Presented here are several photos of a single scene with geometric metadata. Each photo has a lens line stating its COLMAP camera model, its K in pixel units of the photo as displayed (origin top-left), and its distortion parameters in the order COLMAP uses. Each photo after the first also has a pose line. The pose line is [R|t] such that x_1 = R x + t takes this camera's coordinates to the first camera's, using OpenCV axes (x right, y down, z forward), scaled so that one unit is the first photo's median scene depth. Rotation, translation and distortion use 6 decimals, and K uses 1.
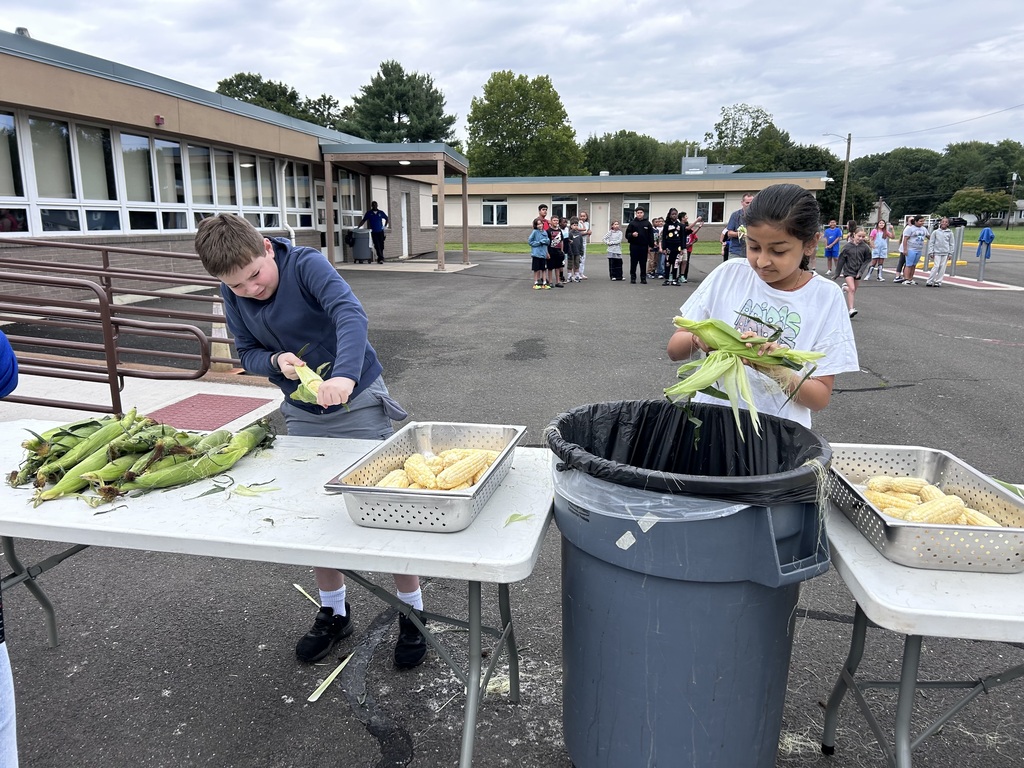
lens RADIAL K [[772.4, 0, 511.8], [0, 772.4, 392.9], [0, 0, 1]] dist [0.038194, -0.035248]
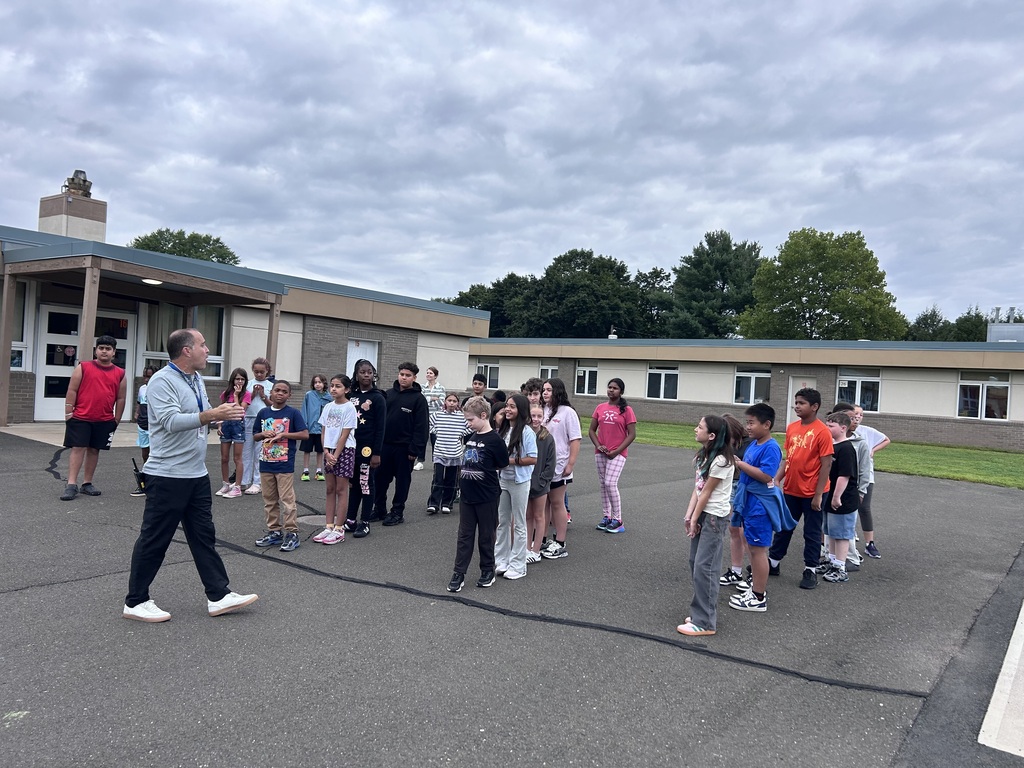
lens RADIAL K [[772.4, 0, 491.4], [0, 772.4, 403.3], [0, 0, 1]] dist [0.038194, -0.035248]
pose [[0.869683, 0.068844, -0.488786, 0.185217], [-0.167330, 0.972712, -0.160722, -0.056654], [0.464383, 0.221566, 0.857471, 0.244178]]
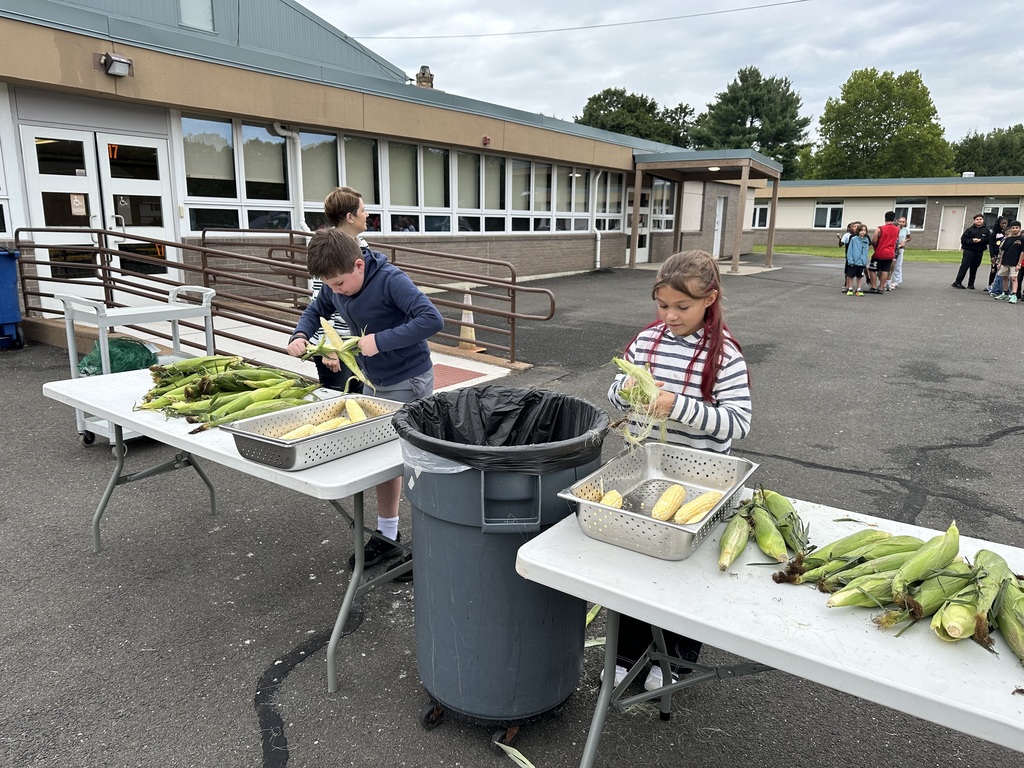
lens RADIAL K [[732.0, 0, 513.6], [0, 732.0, 385.2], [0, 0, 1]] dist [0.047740, -0.055248]
pose [[0.903981, 0.106032, -0.414217, 0.024044], [-0.106255, 0.994083, 0.022578, -0.000794], [0.414160, 0.023603, 0.909898, -0.002771]]
